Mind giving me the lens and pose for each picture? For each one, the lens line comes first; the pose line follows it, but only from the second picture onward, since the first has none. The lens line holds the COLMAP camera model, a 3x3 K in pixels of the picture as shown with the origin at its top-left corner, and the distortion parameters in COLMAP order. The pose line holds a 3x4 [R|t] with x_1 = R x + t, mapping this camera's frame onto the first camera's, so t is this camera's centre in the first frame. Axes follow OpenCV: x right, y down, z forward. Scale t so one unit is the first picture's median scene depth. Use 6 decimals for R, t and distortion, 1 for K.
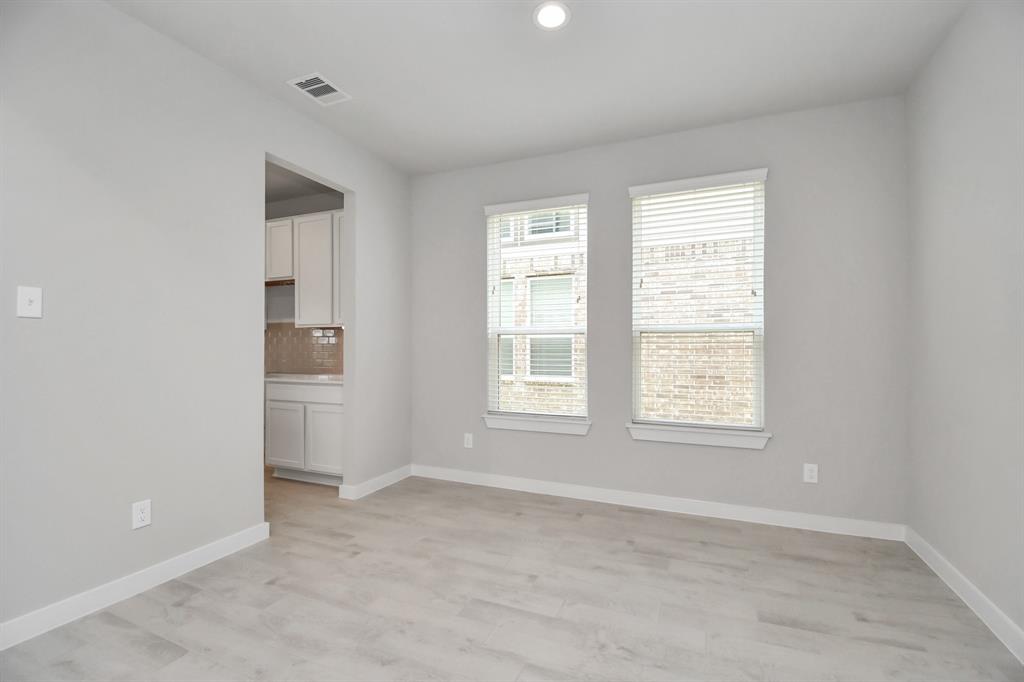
lens RADIAL K [[454.4, 0, 522.0], [0, 454.4, 345.6], [0, 0, 1]] dist [0.025880, -0.028840]
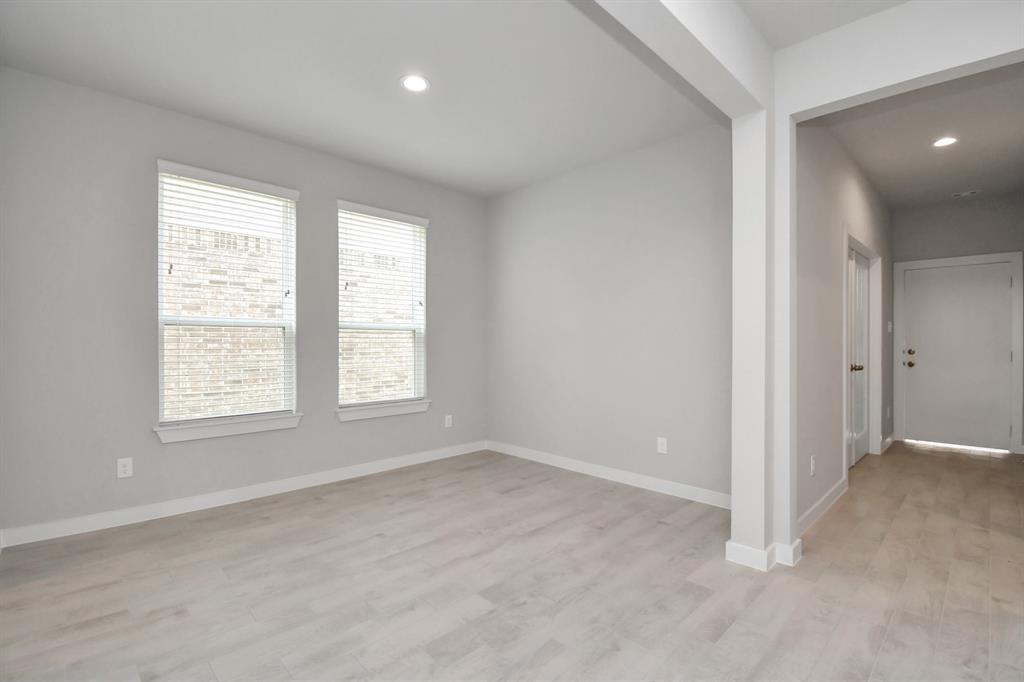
lens RADIAL K [[464.1, 0, 517.7], [0, 464.1, 349.6], [0, 0, 1]] dist [0.017237, -0.019272]
pose [[0.381024, -0.014357, 0.924454, -0.667218], [-0.007114, 0.999804, 0.018459, -0.000465], [-0.924538, -0.013610, 0.380848, 0.149874]]
